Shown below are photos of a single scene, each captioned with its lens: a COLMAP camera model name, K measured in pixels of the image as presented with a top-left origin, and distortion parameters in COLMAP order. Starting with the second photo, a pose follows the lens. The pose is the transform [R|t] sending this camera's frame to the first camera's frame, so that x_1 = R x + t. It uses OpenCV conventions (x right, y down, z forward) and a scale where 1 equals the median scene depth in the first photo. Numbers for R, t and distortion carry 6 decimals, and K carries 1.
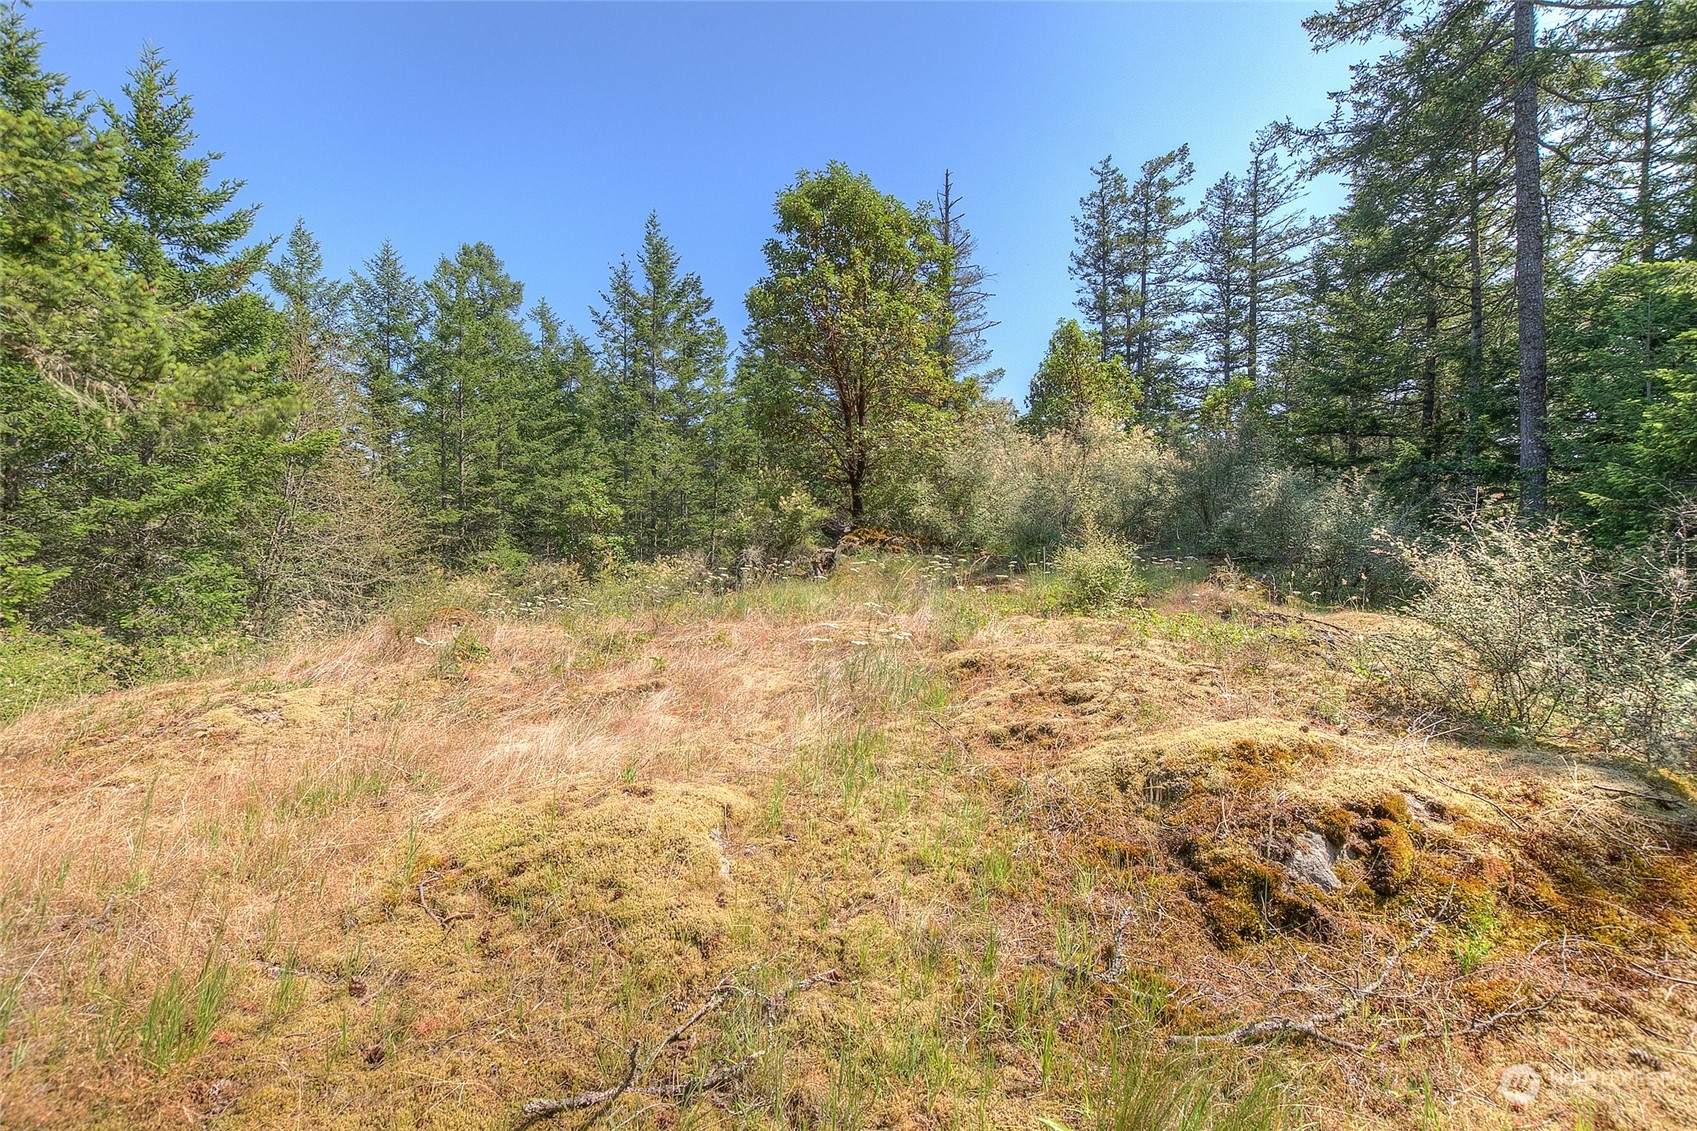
lens RADIAL K [[744.3, 0, 851.8], [0, 744.3, 562.0], [0, 0, 1]] dist [-0.014344, 0.000404]
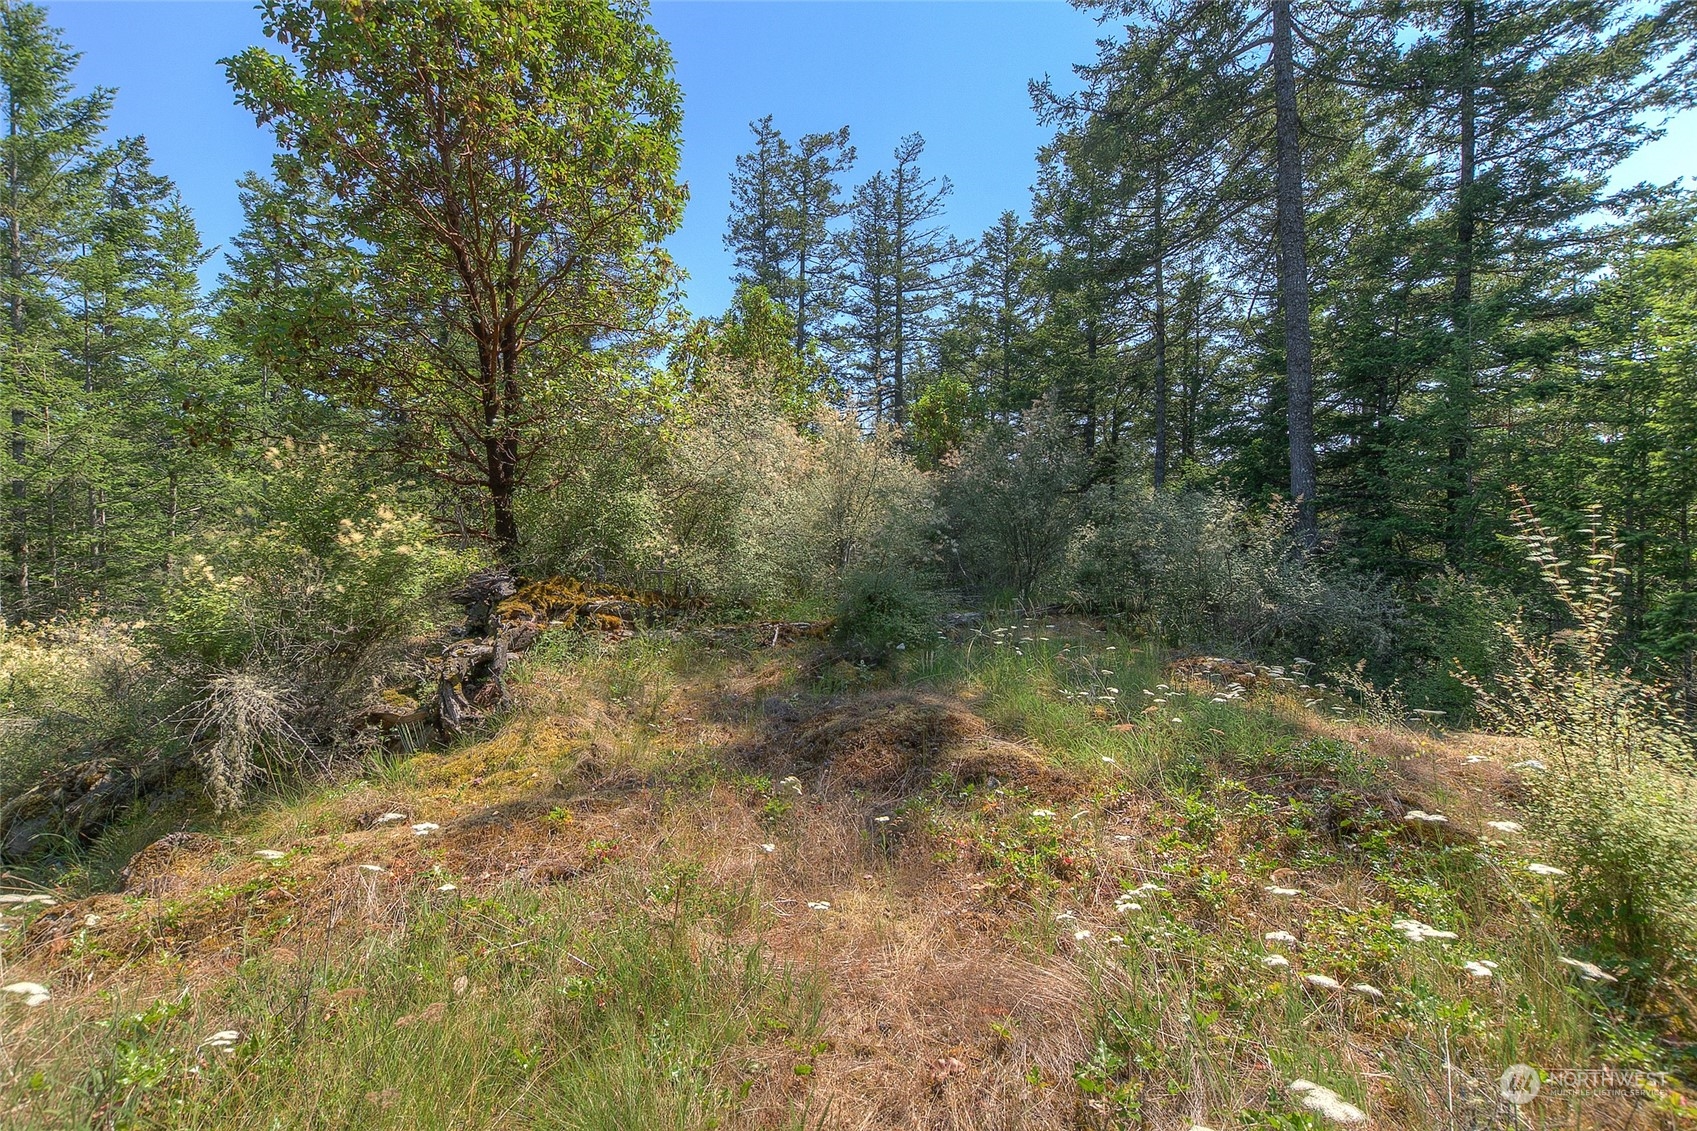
lens RADIAL K [[744.3, 0, 851.2], [0, 744.3, 557.3], [0, 0, 1]] dist [-0.014344, 0.000404]
pose [[0.853658, -0.011399, 0.520710, -0.027209], [0.016901, 0.999840, -0.005820, -0.024225], [-0.520560, 0.013769, 0.853714, 0.210629]]
